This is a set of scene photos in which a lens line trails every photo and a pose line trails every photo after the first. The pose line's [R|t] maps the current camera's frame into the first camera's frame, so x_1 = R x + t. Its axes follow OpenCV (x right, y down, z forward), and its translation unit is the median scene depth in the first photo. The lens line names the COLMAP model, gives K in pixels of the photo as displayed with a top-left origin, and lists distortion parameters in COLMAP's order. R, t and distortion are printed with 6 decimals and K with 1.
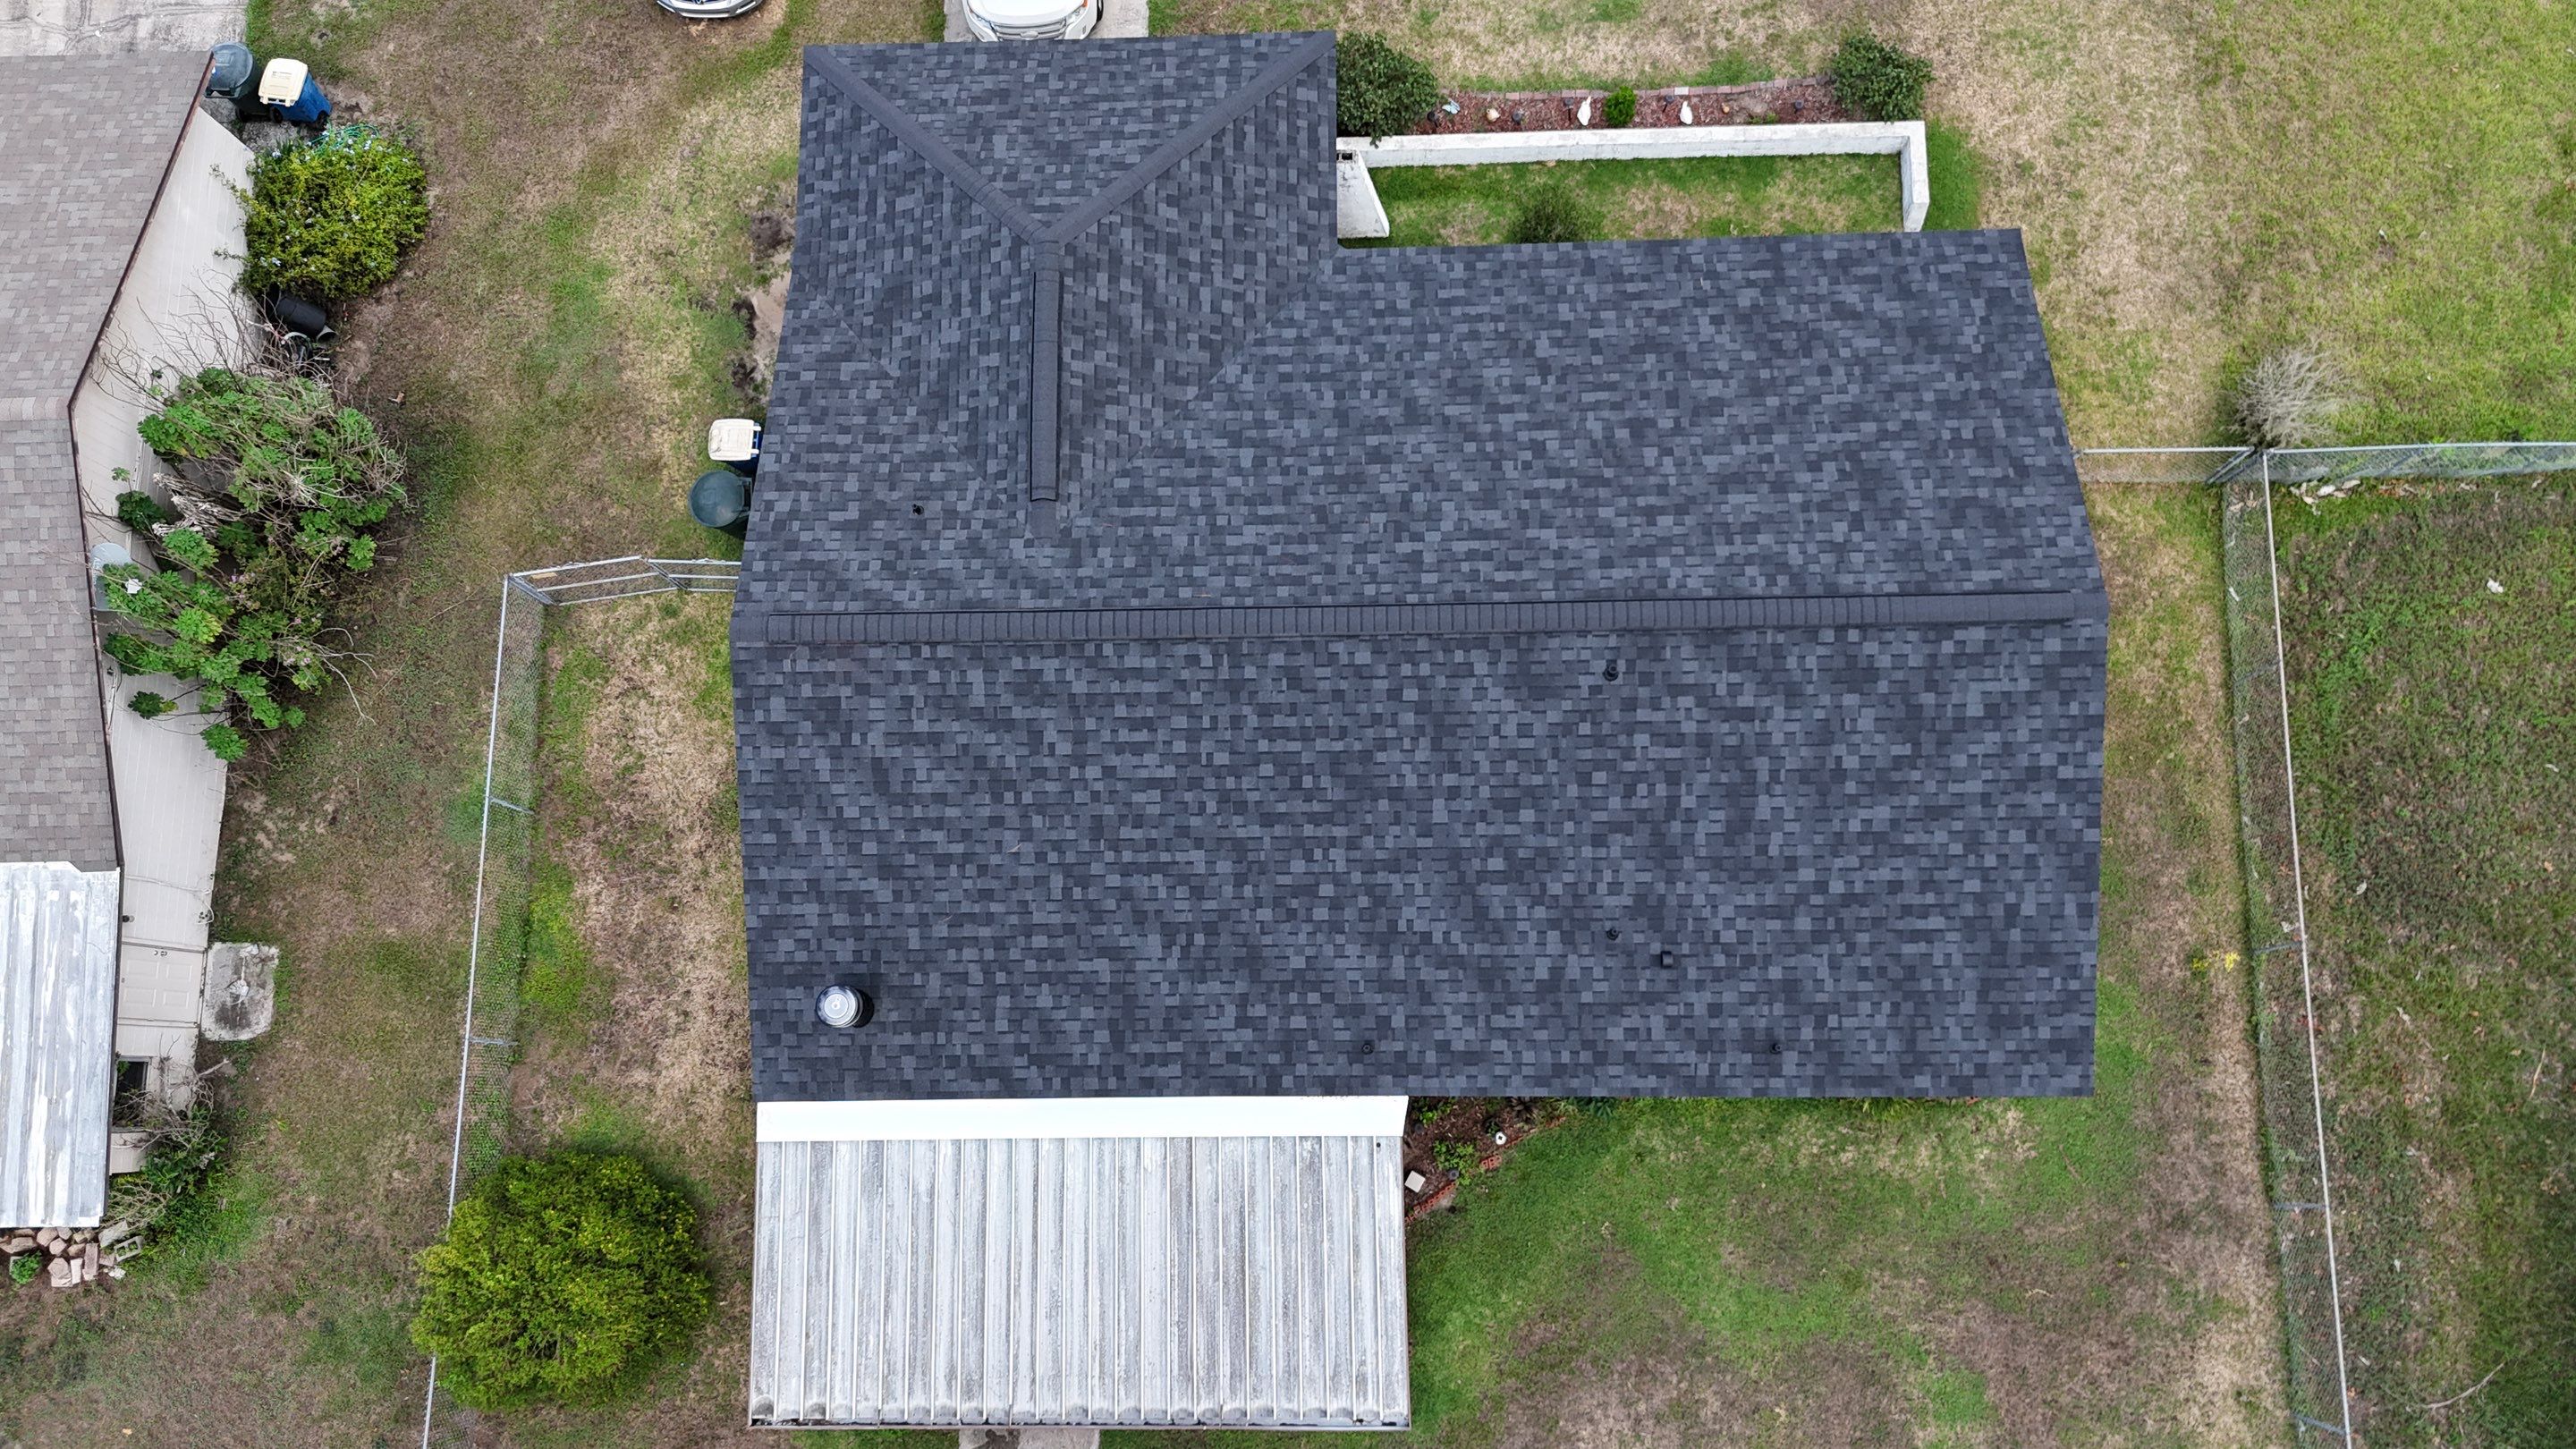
lens RADIAL K [[1886.1, 0, 1285.1], [0, 1886.1, 721.4], [0, 0, 1]] dist [0.166805, -0.439436]
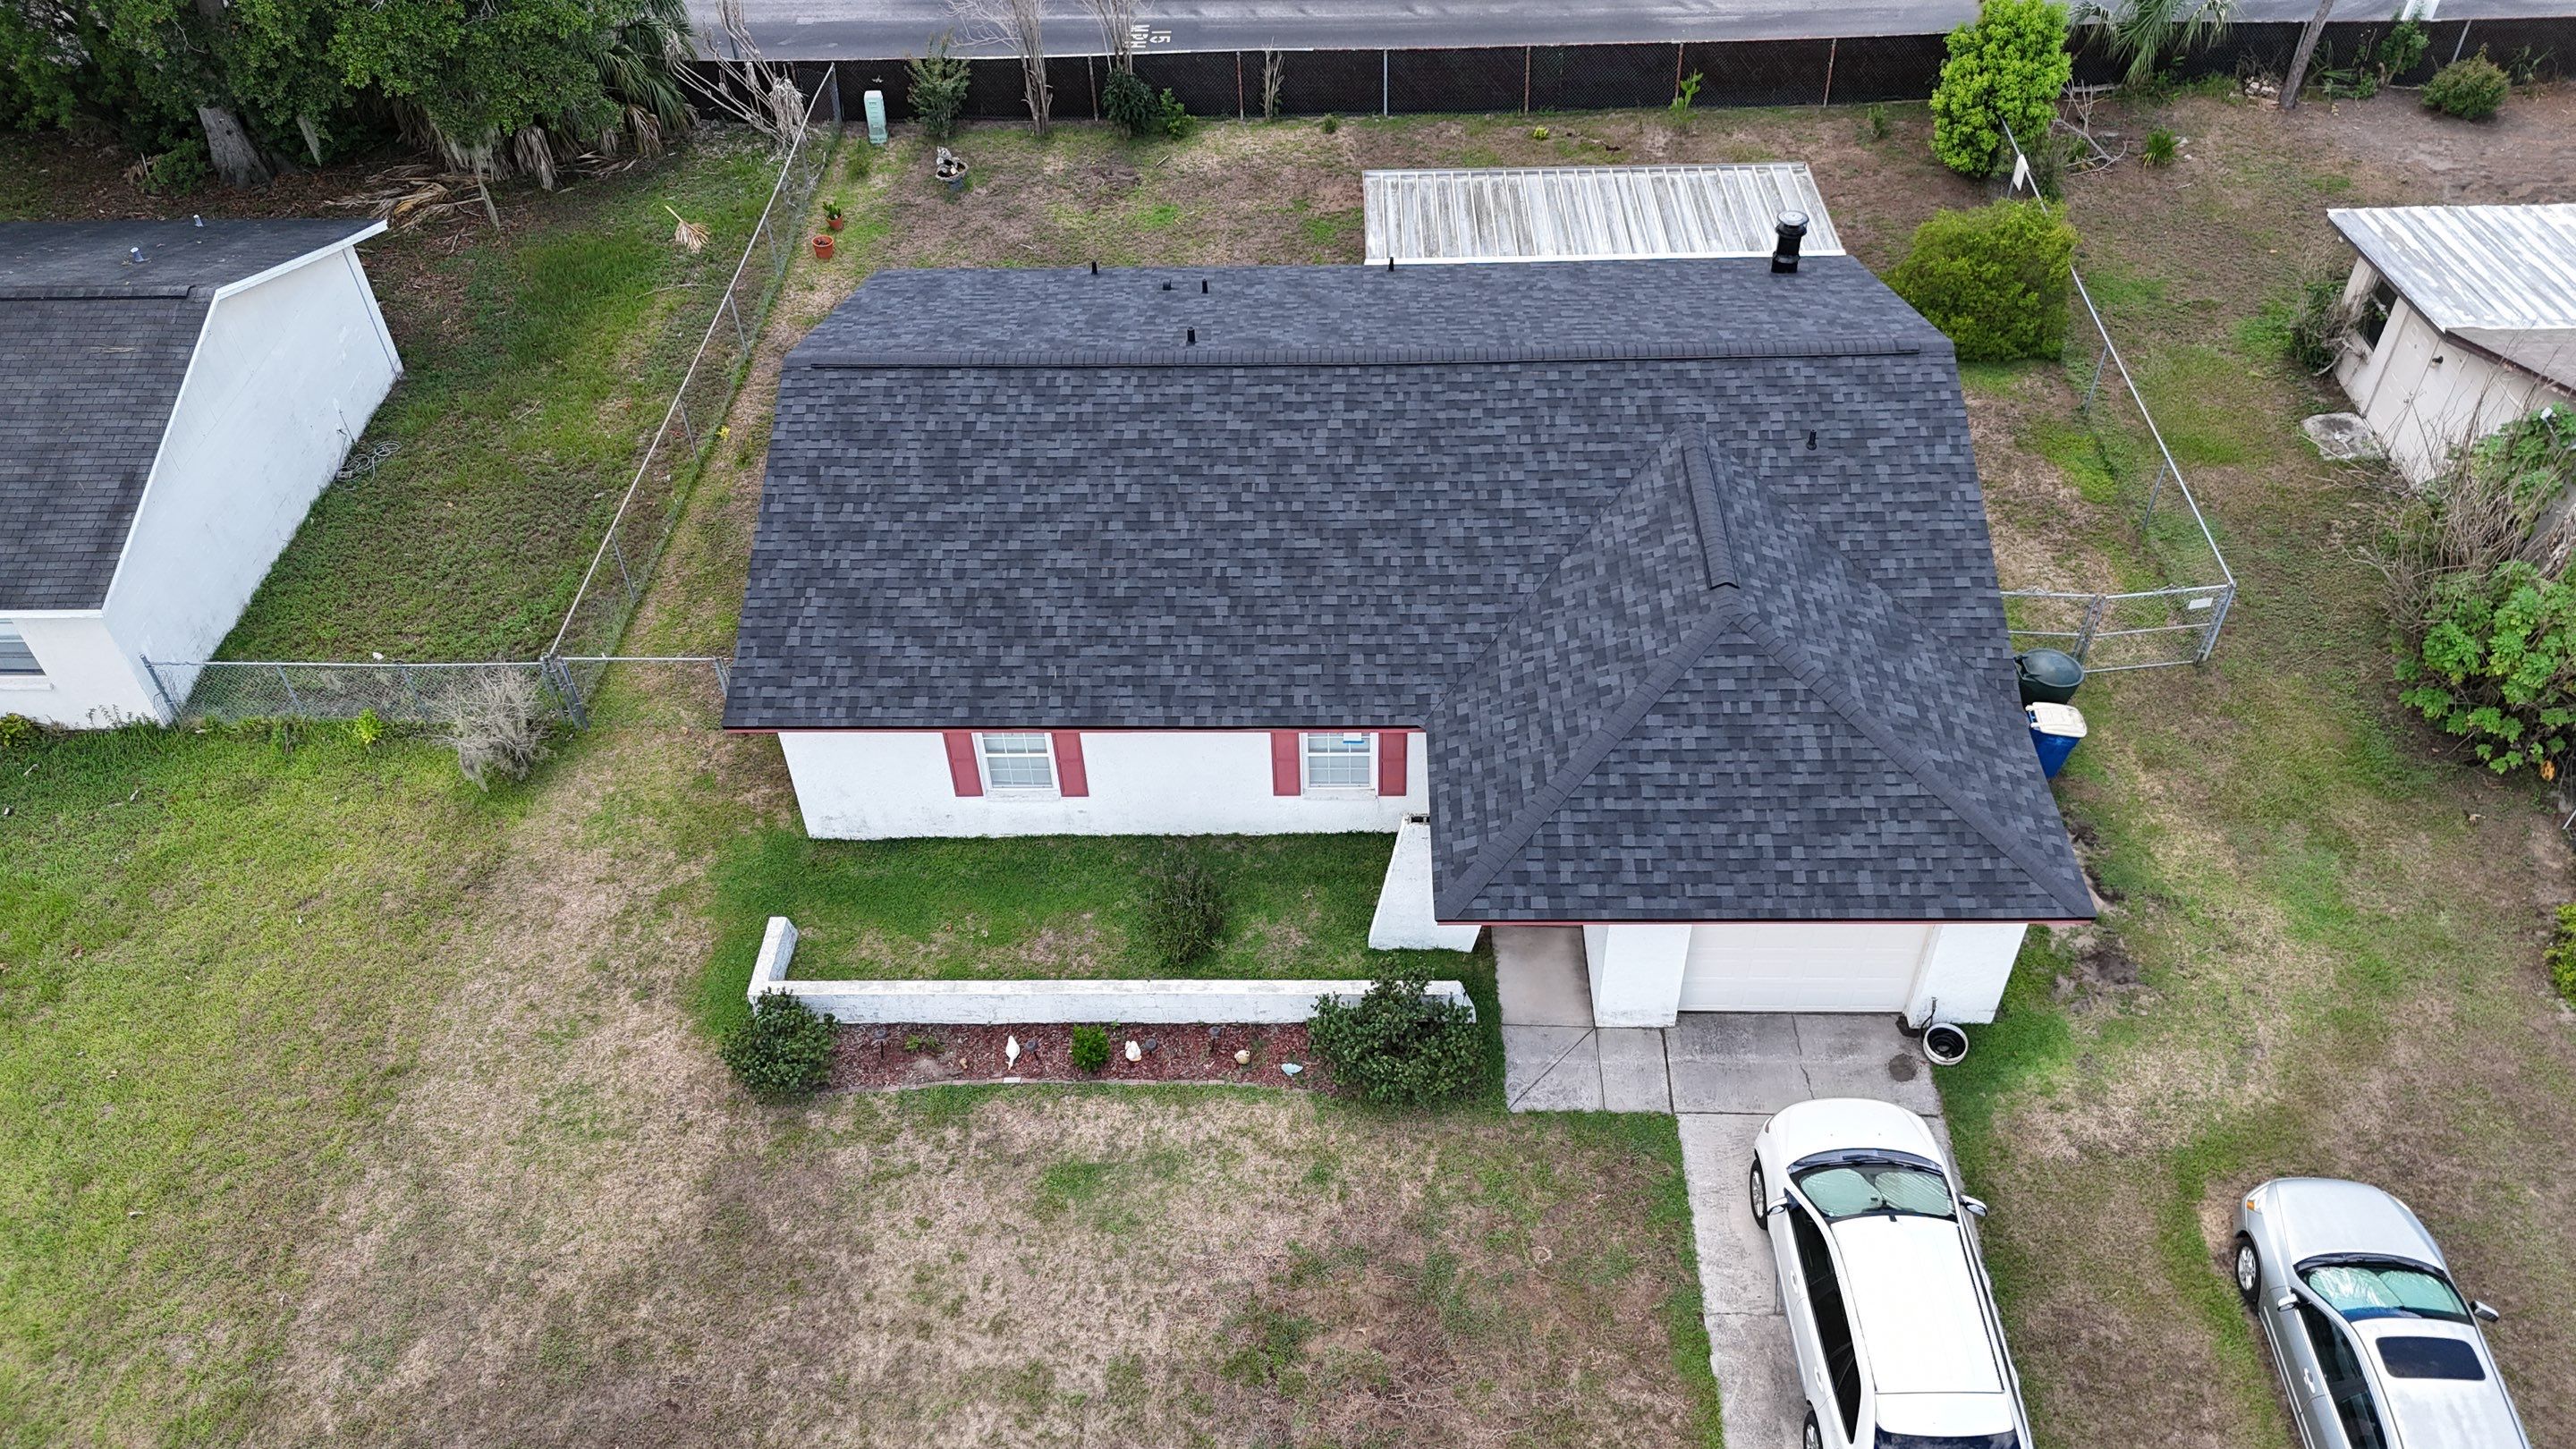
lens RADIAL K [[1881.1, 0, 1283.6], [0, 1881.1, 726.1], [0, 0, 1]] dist [0.137851, -0.262823]
pose [[-0.996953, 0.033041, 0.070667, 0.034926], [0.041721, -0.539608, 0.840882, -1.131381], [0.065916, 0.841268, 0.536585, 0.542423]]
